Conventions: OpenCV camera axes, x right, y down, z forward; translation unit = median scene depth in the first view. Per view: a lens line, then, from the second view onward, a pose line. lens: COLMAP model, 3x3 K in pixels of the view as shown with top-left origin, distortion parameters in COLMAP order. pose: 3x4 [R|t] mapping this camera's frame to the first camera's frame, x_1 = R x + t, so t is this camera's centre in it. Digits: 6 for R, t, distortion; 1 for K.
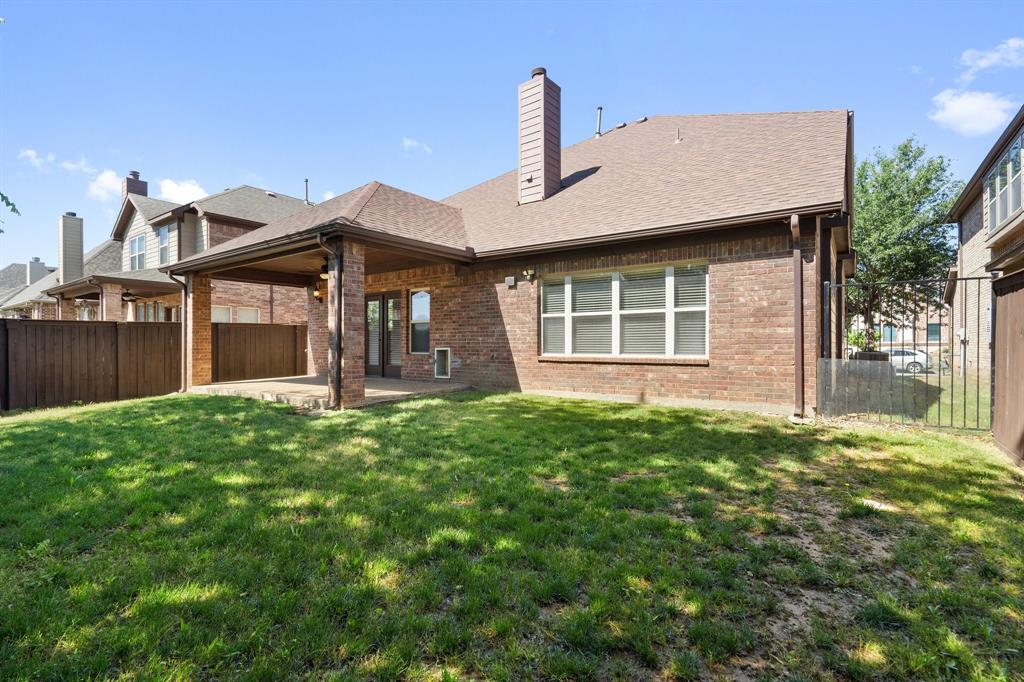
lens RADIAL K [[475.5, 0, 508.2], [0, 475.5, 341.2], [0, 0, 1]] dist [0.004958, 0.001036]
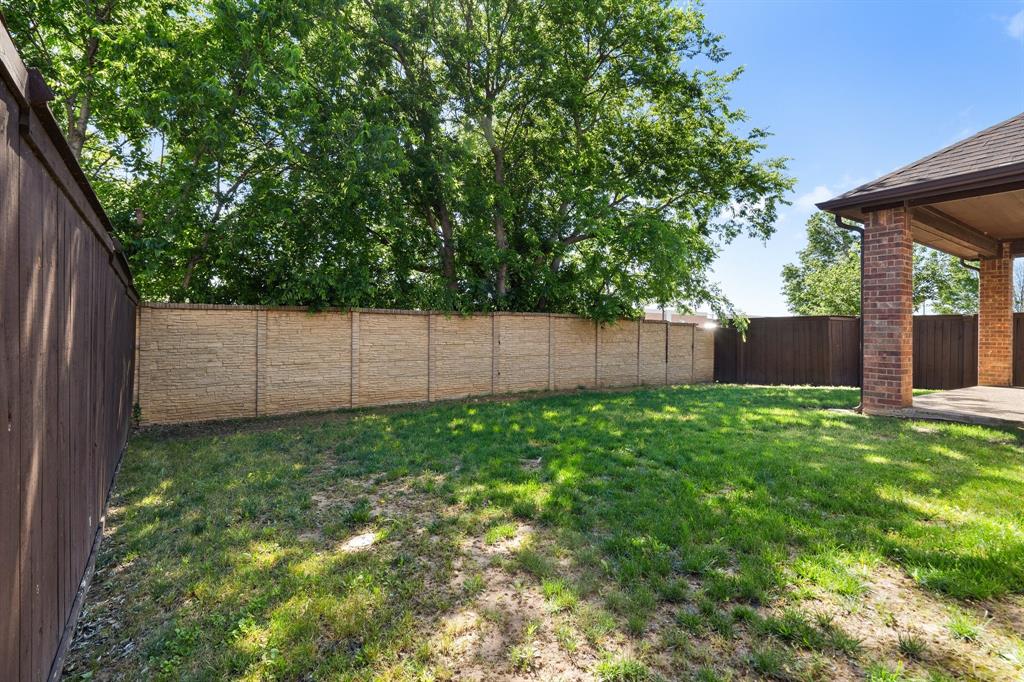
lens RADIAL K [[475.5, 0, 508.8], [0, 475.5, 334.6], [0, 0, 1]] dist [0.004958, 0.001036]
pose [[-0.307481, 0.004194, -0.951545, 1.364997], [-0.007292, 0.999951, 0.006764, 0.006047], [0.951526, 0.009018, -0.307435, 1.397066]]
